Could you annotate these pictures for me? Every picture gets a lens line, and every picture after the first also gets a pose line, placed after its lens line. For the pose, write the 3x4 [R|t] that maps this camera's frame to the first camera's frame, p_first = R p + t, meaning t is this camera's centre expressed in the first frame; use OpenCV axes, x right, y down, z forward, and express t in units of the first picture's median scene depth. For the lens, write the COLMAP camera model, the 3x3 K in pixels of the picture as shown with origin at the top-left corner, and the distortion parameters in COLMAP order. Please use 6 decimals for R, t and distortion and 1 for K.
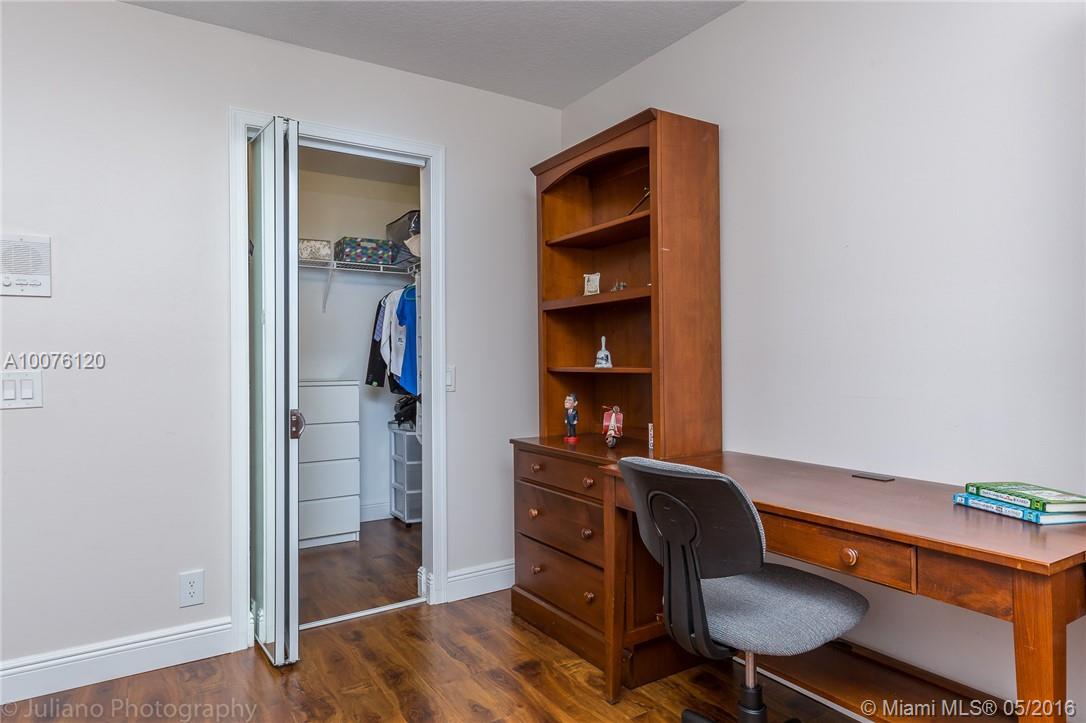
lens RADIAL K [[651.7, 0, 542.5], [0, 651.7, 357.4], [0, 0, 1]] dist [0.002698, 0.000202]
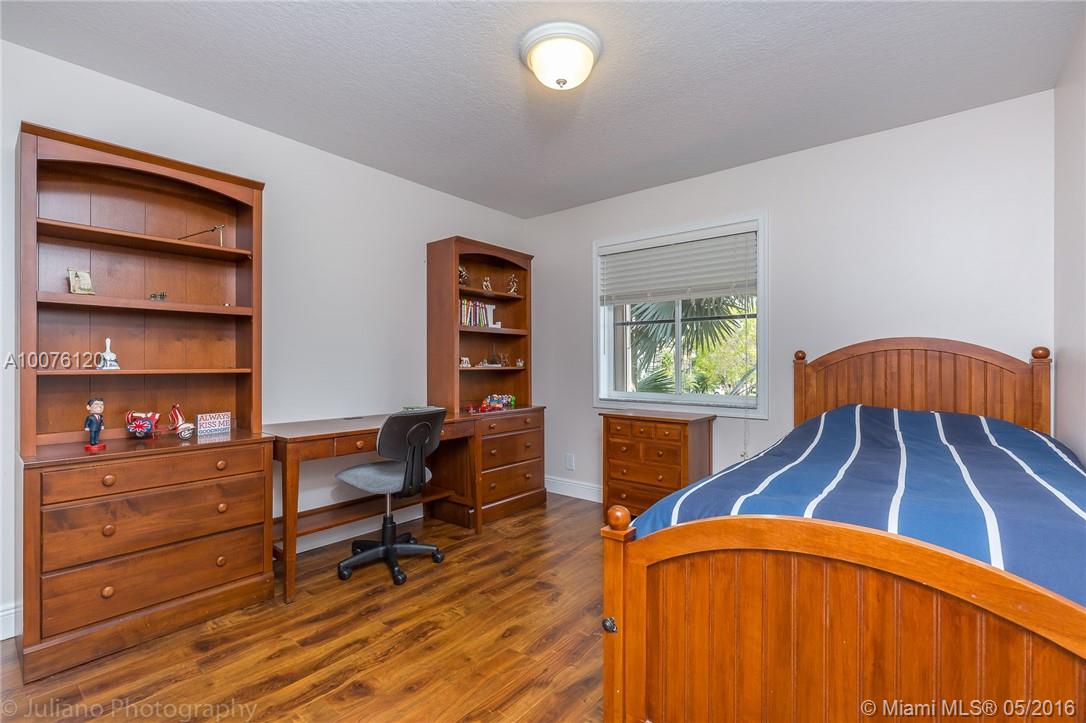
lens RADIAL K [[493.1, 0, 548.5], [0, 493.1, 363.1], [0, 0, 1]] dist [0.003814, -0.000515]
pose [[-0.306484, 0.004911, 0.951863, -0.987755], [-0.001214, 0.999984, -0.005551, 0.010462], [-0.951875, -0.002857, -0.306473, 0.716037]]
